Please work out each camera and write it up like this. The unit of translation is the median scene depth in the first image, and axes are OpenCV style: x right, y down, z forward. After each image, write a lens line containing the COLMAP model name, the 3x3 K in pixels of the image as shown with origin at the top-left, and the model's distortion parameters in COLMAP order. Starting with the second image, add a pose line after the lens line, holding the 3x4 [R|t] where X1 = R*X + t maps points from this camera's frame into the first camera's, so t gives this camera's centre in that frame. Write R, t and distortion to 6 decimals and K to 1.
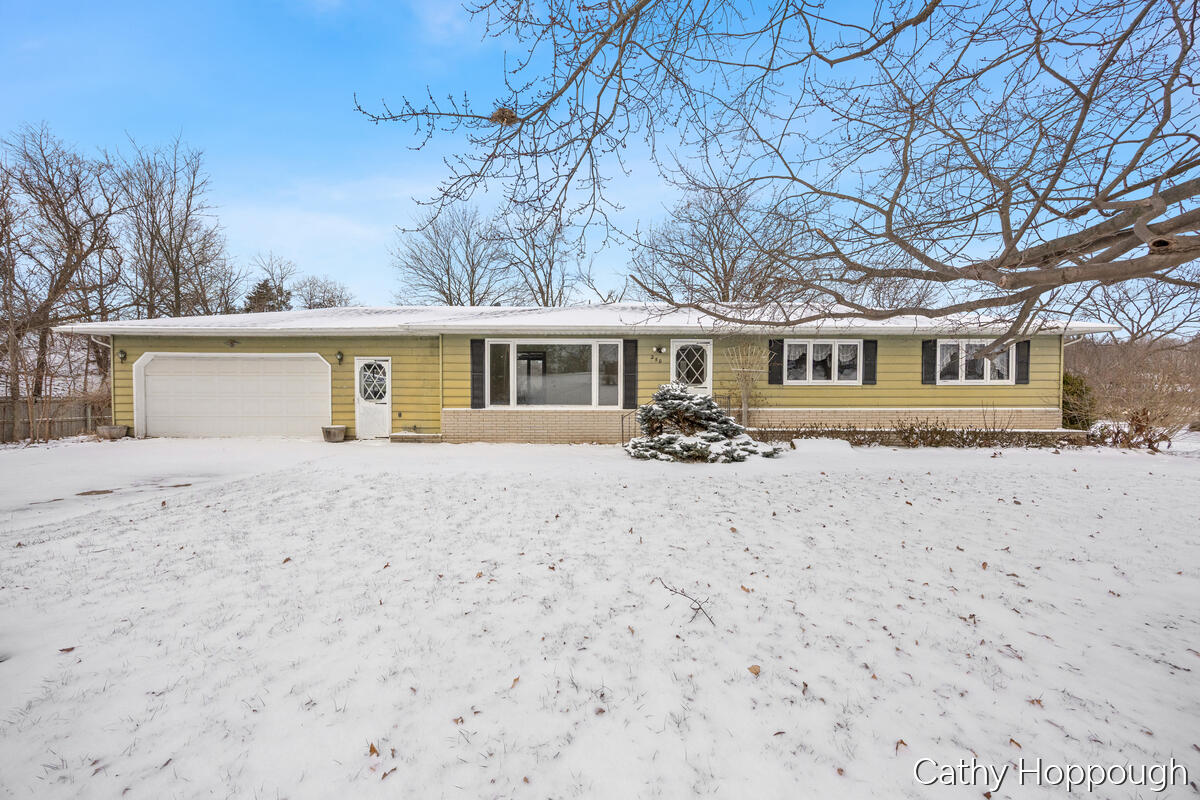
lens RADIAL K [[469.6, 0, 600.2], [0, 469.6, 403.7], [0, 0, 1]] dist [0.002421, 0.000072]
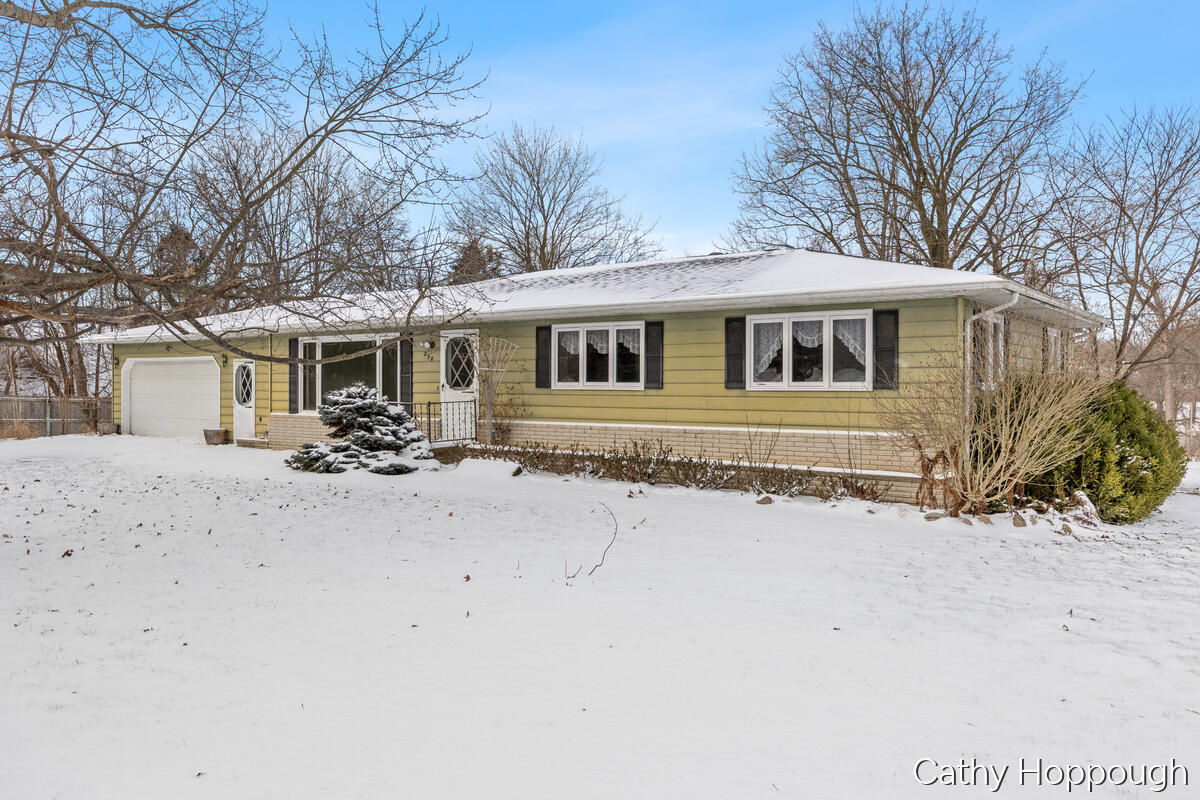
lens RADIAL K [[812.8, 0, 595.6], [0, 812.8, 405.5], [0, 0, 1]] dist [-0.000392, 0.001181]
pose [[0.831741, 0.014782, -0.554967, 1.106026], [-0.026717, 0.999553, -0.013417, -0.000071], [0.554520, 0.025987, 0.831764, 0.011248]]
